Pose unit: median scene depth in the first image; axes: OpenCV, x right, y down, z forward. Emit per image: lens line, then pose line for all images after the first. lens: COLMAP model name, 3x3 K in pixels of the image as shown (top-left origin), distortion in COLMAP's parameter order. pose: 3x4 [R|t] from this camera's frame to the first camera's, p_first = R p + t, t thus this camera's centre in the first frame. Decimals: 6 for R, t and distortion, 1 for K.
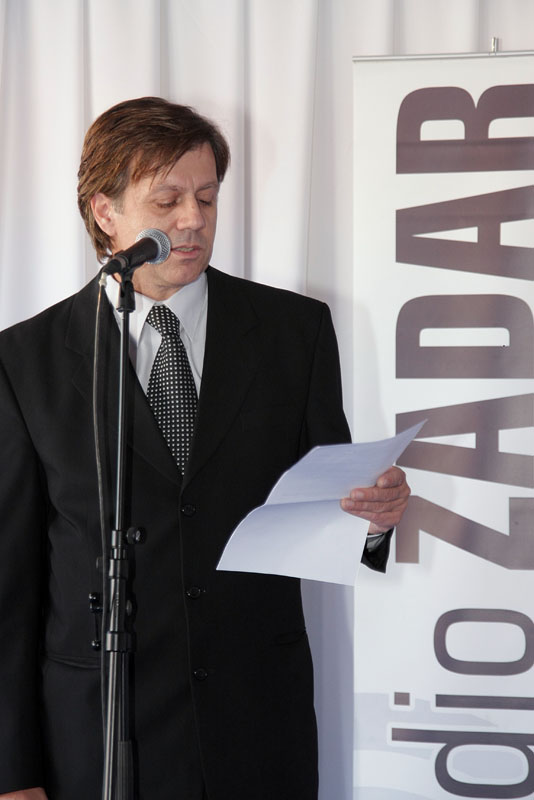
lens RADIAL K [[3227.5, 0, 267.0], [0, 3227.5, 400.0], [0, 0, 1]] dist [1.140750, 0.686207]
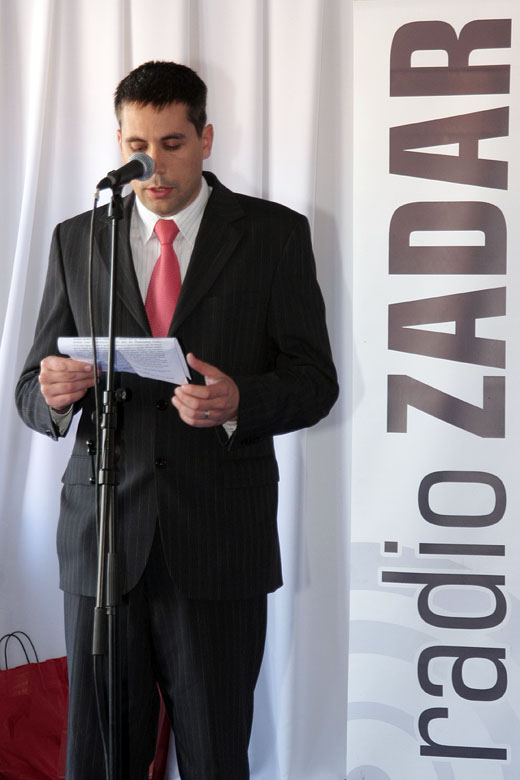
lens RADIAL K [[3146.8, 0, 260.0], [0, 3146.8, 390.0], [0, 0, 1]] dist [1.140750, 0.686207]
pose [[0.999452, 0.005110, -0.032691, 0.031441], [-0.004145, 0.999556, 0.029512, 0.001647], [0.032827, -0.029361, 0.999030, -0.139087]]
